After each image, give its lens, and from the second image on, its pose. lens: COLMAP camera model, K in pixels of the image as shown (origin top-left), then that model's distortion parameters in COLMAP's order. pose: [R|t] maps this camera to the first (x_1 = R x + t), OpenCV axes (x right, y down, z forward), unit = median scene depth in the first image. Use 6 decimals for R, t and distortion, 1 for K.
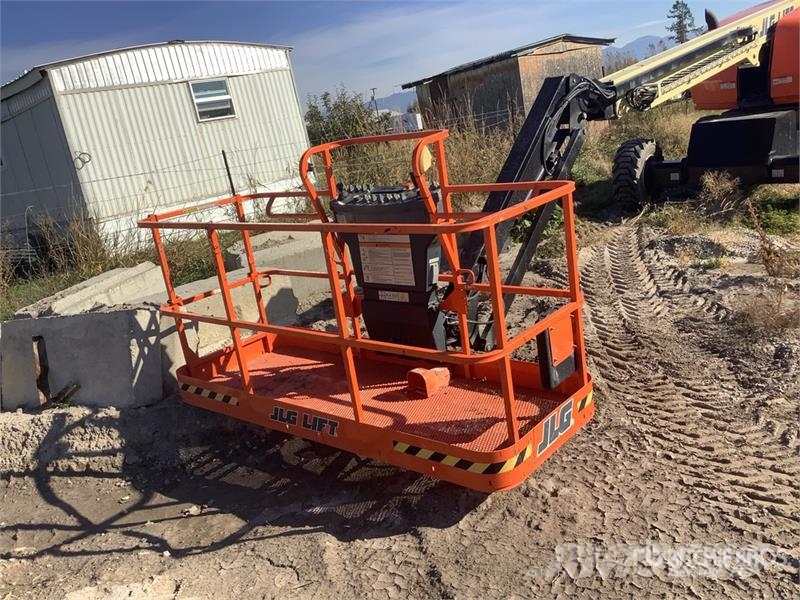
lens RADIAL K [[717.8, 0, 397.8], [0, 717.8, 303.1], [0, 0, 1]] dist [0.097147, -0.146657]
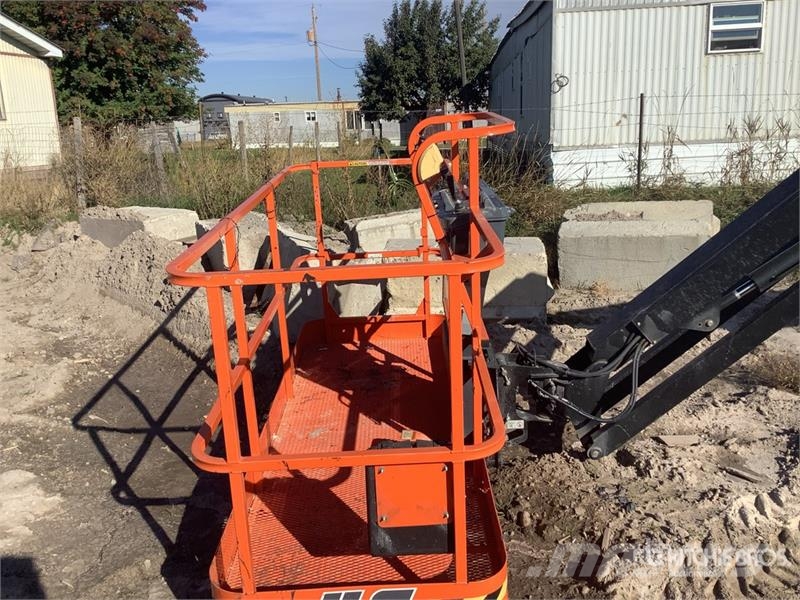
lens RADIAL K [[717.8, 0, 397.8], [0, 717.8, 303.1], [0, 0, 1]] dist [0.097147, -0.146657]
pose [[0.651114, 0.333654, -0.681708, 0.184597], [-0.255919, 0.942104, 0.216668, -0.074102], [0.714532, 0.033387, 0.698805, 0.173879]]
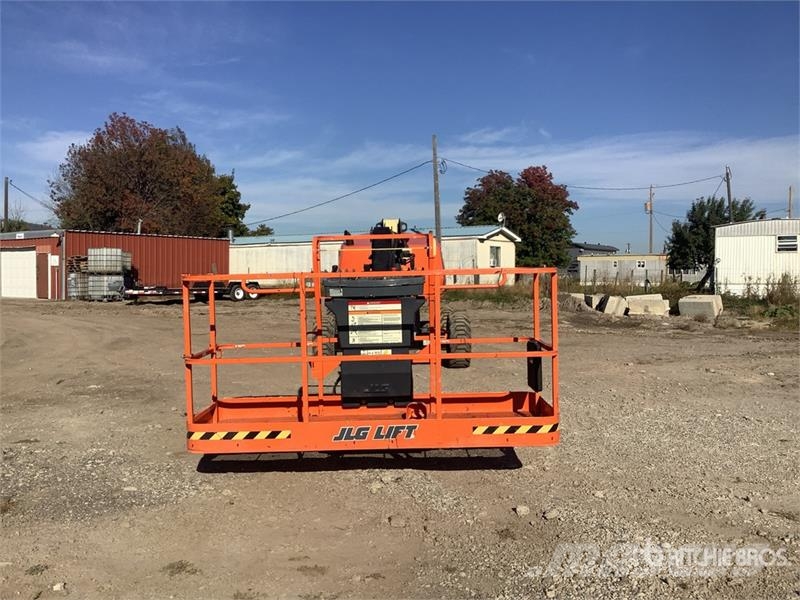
lens RADIAL K [[717.8, 0, 397.8], [0, 717.8, 303.1], [0, 0, 1]] dist [0.097147, -0.146657]
pose [[0.251772, 0.223820, -0.941549, 1.805990], [-0.265859, 0.951456, 0.155083, -0.150369], [0.930553, 0.211274, 0.299055, -0.854184]]
